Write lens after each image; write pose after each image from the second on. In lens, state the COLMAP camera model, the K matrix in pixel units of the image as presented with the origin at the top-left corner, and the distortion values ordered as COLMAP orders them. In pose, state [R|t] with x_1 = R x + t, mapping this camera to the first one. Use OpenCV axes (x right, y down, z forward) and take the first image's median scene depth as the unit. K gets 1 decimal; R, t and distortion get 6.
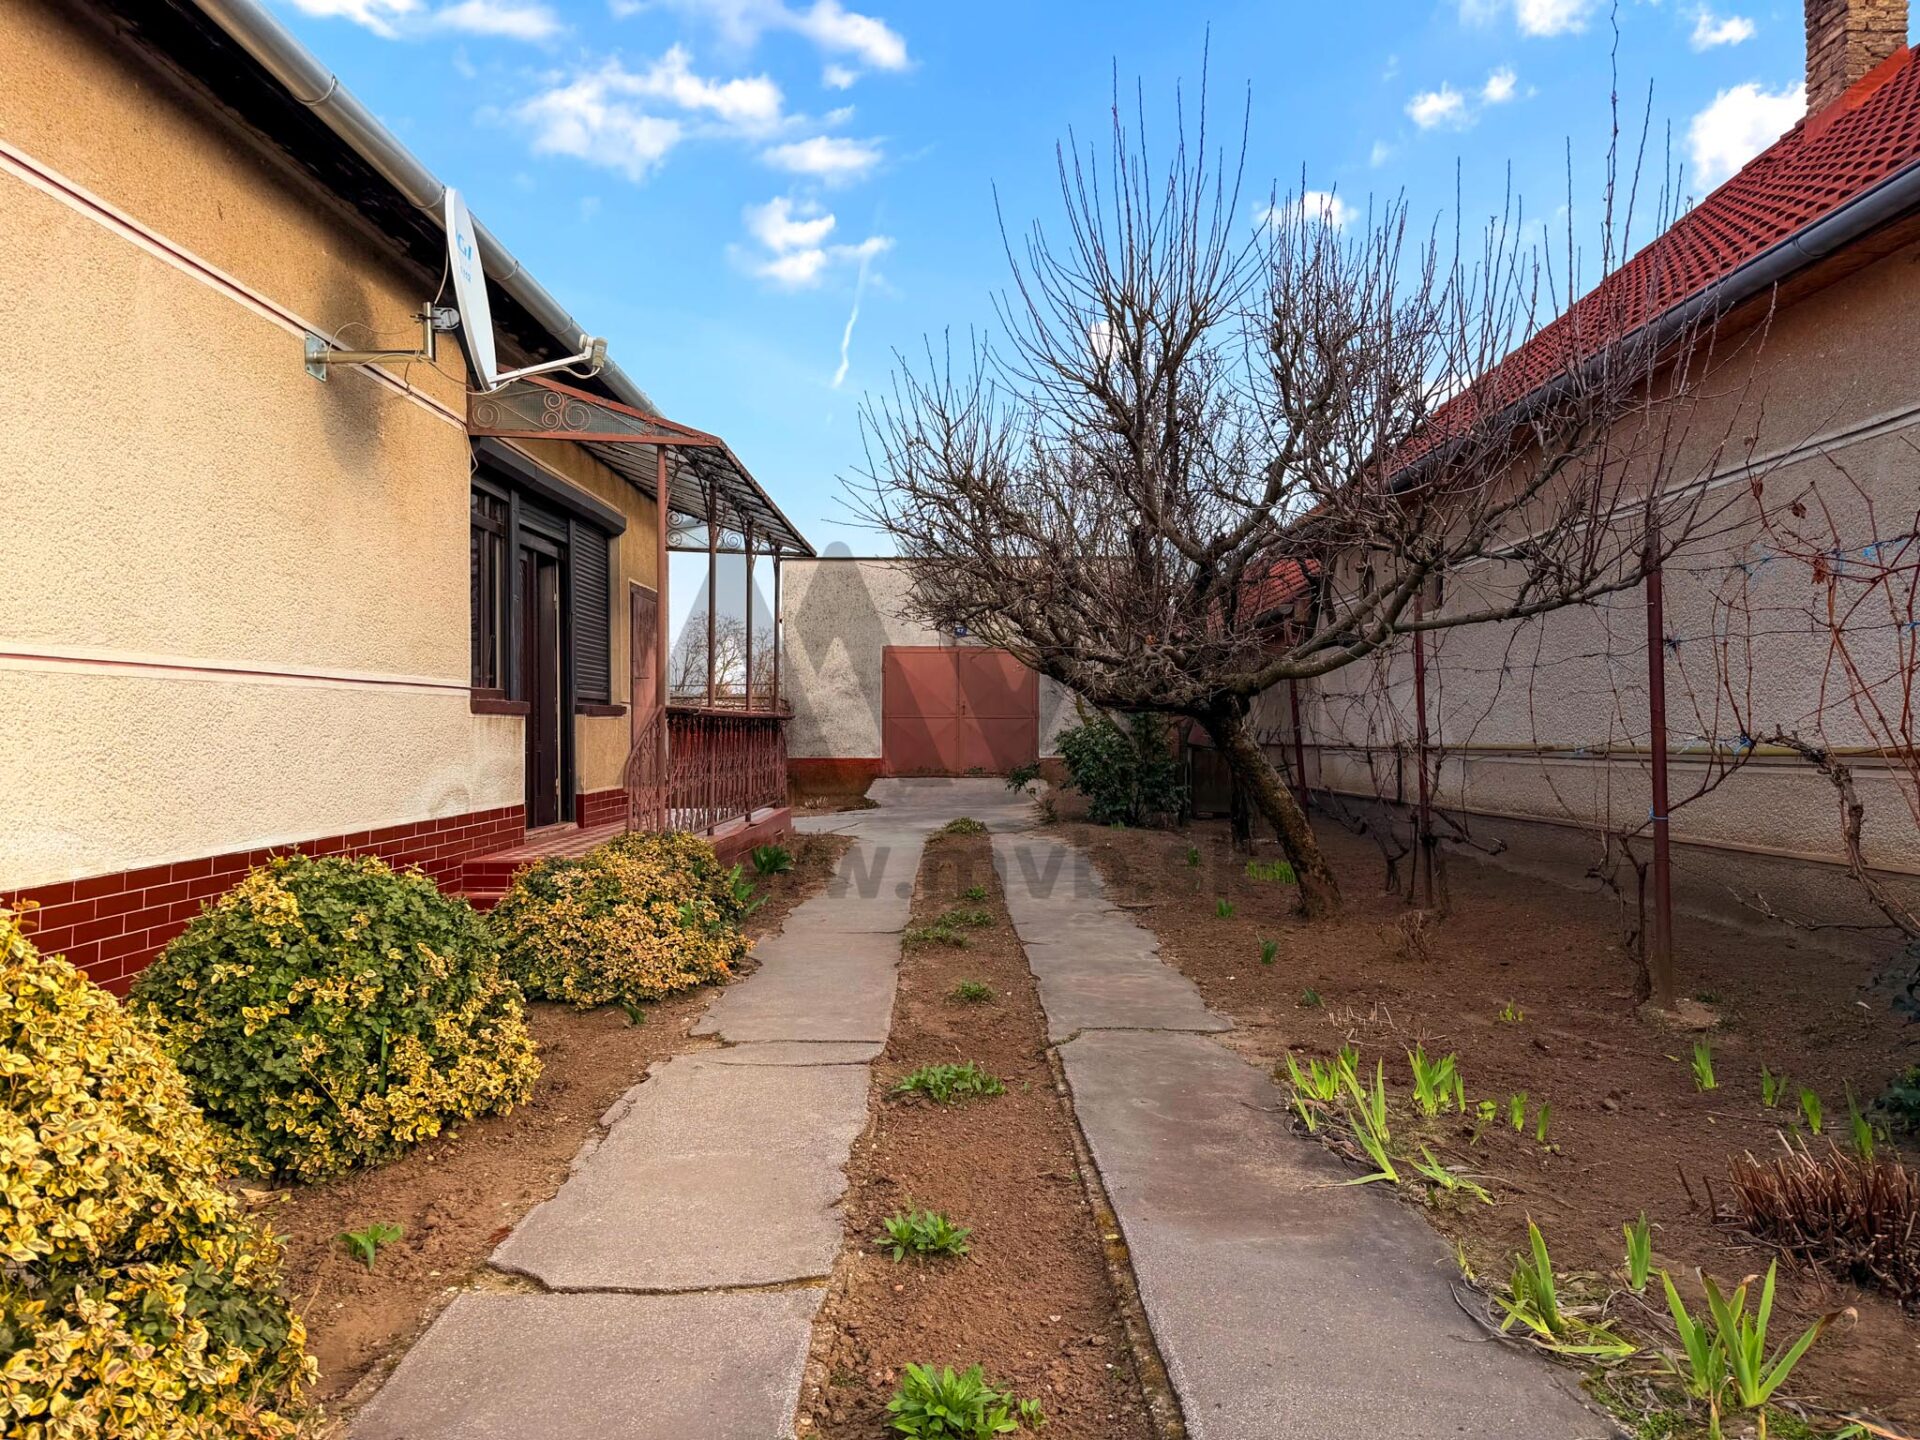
lens RADIAL K [[1337.8, 0, 958.2], [0, 1337.8, 713.1], [0, 0, 1]] dist [0.054513, -0.057388]
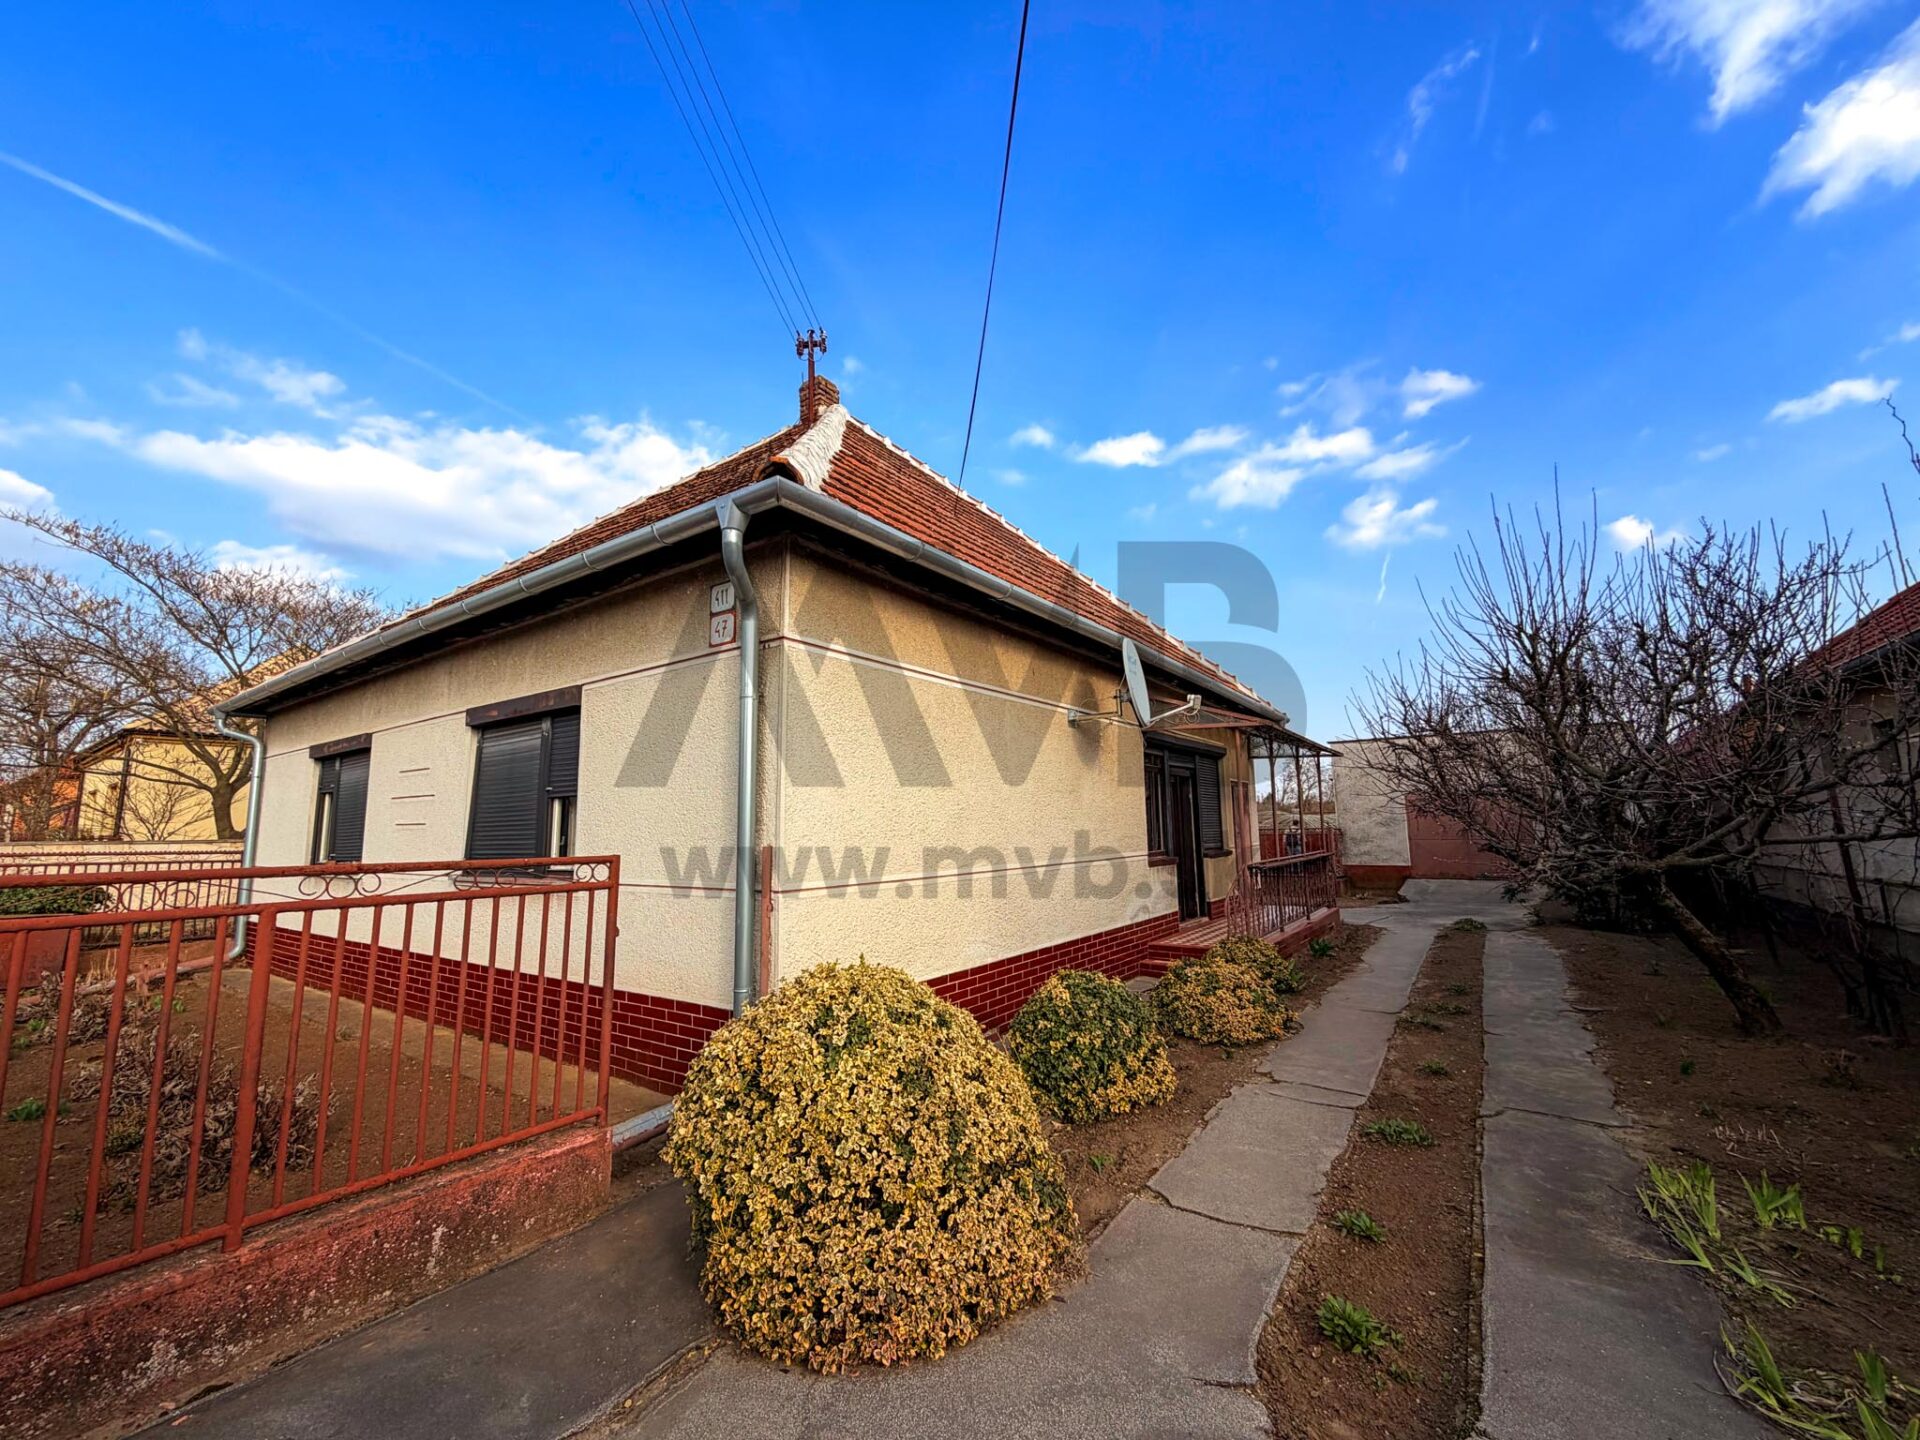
lens RADIAL K [[761.4, 0, 961.1], [0, 761.4, 718.5], [0, 0, 1]] dist [-0.005507, 0.001218]
pose [[0.823885, -0.087367, -0.559983, 0.137424], [0.013140, 0.990726, -0.135237, -0.155162], [0.566605, 0.104061, 0.817392, -0.236663]]
